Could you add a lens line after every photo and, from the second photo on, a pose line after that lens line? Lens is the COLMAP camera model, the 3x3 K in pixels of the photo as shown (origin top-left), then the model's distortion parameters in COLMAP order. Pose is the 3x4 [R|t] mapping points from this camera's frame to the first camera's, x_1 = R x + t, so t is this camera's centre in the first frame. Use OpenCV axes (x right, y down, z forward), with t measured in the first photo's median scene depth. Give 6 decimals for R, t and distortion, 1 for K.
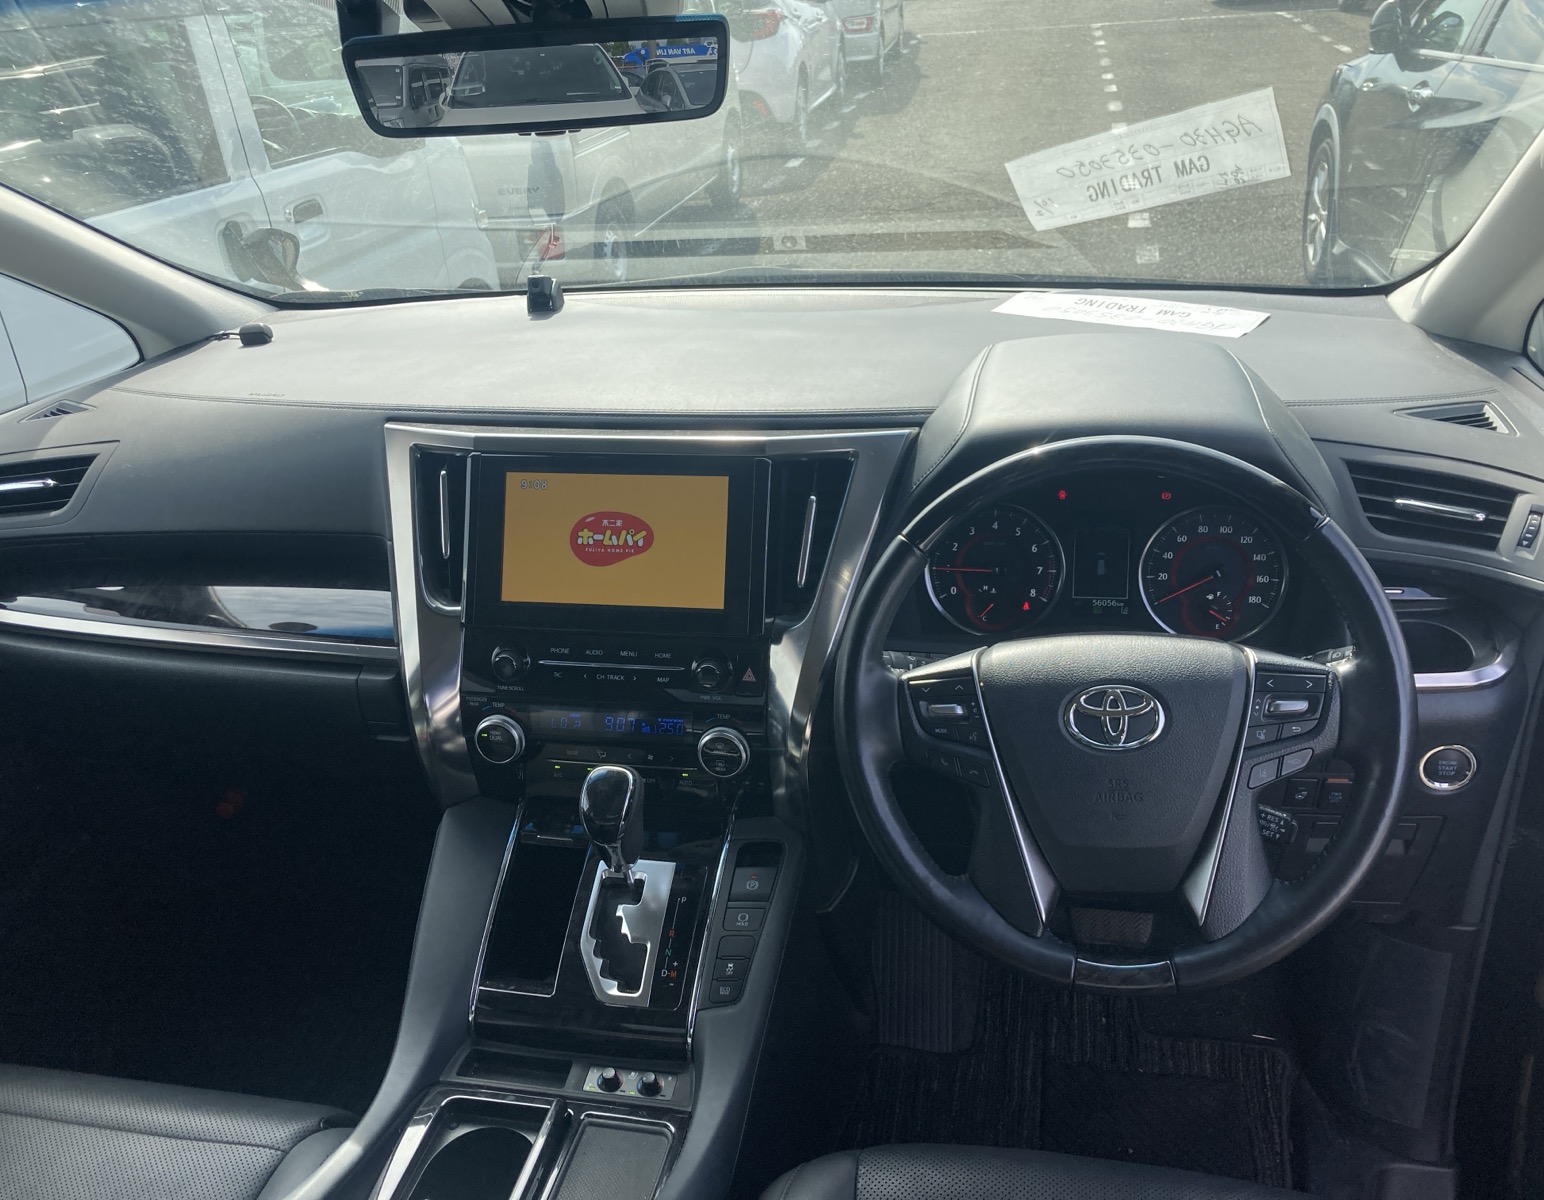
lens RADIAL K [[1333.6, 0, 772.0], [0, 1333.6, 600.0], [0, 0, 1]] dist [0.019186, 0.006049]
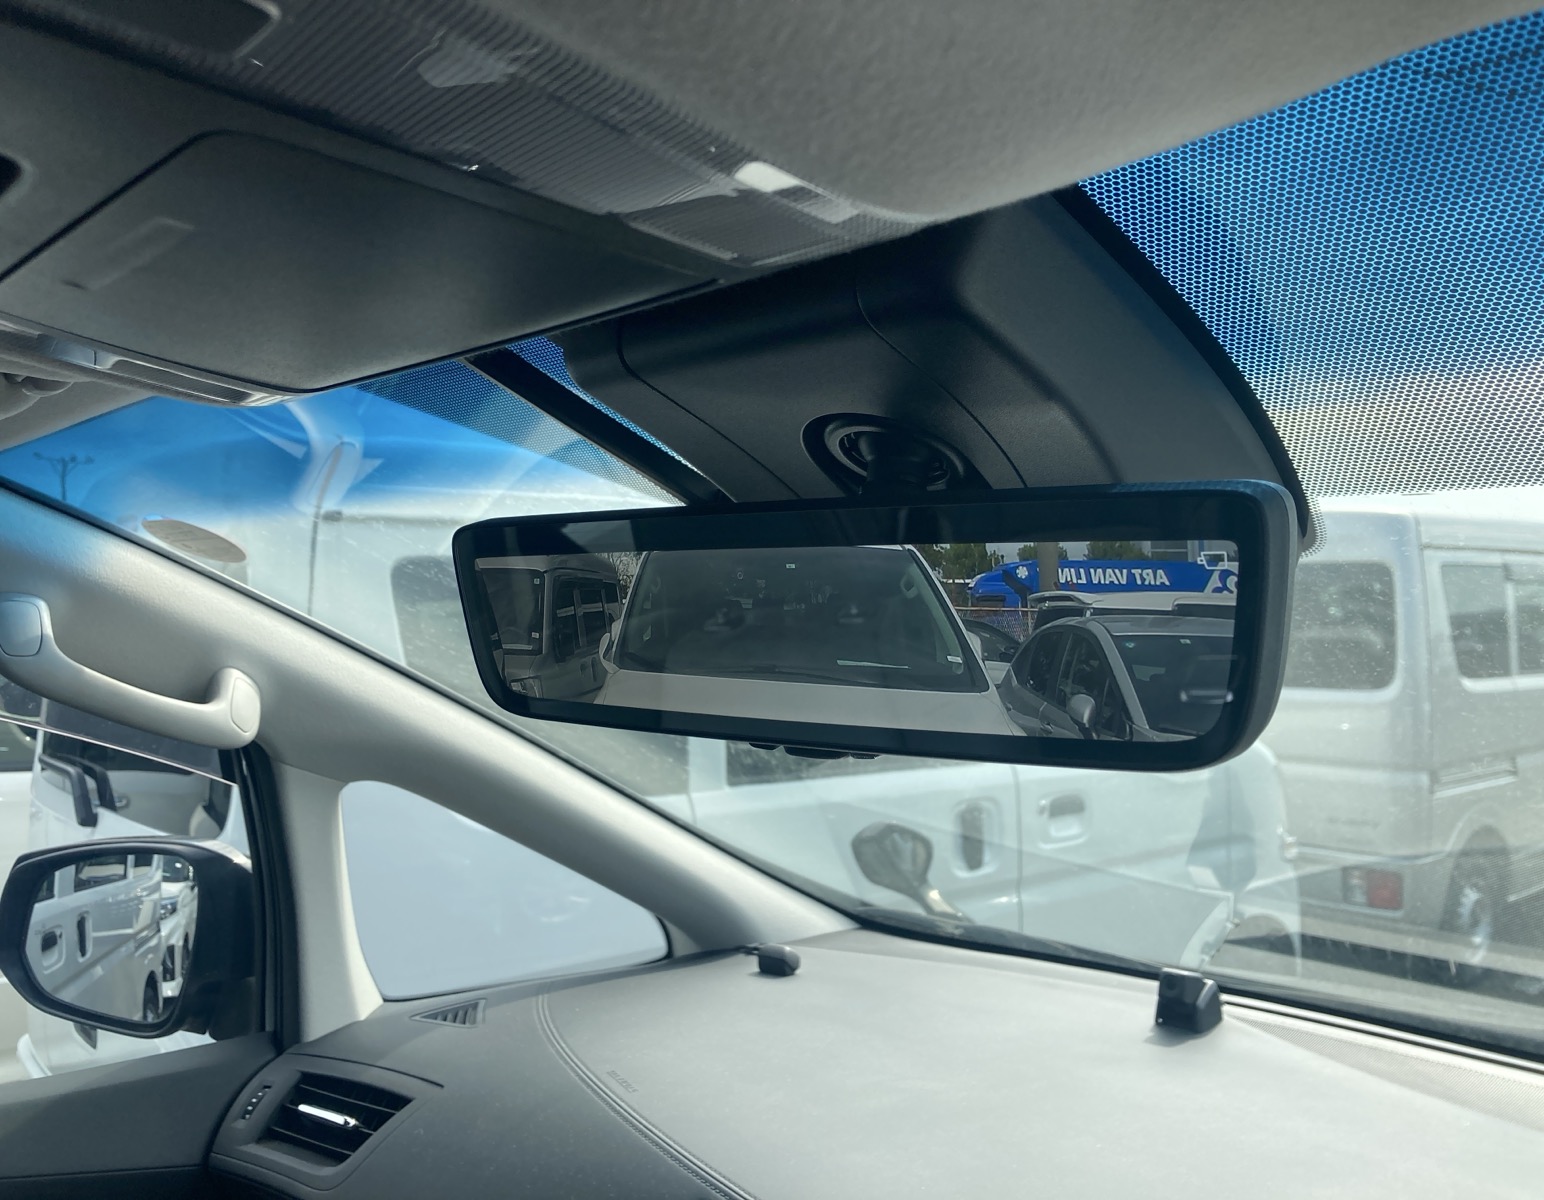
lens RADIAL K [[1297.0, 0, 772.0], [0, 1297.0, 600.0], [0, 0, 1]] dist [0.005362, -0.000274]
pose [[0.791221, 0.067532, -0.607790, 0.058760], [-0.319562, 0.893046, -0.316779, -0.272276], [0.521392, 0.444868, 0.728177, 0.716298]]
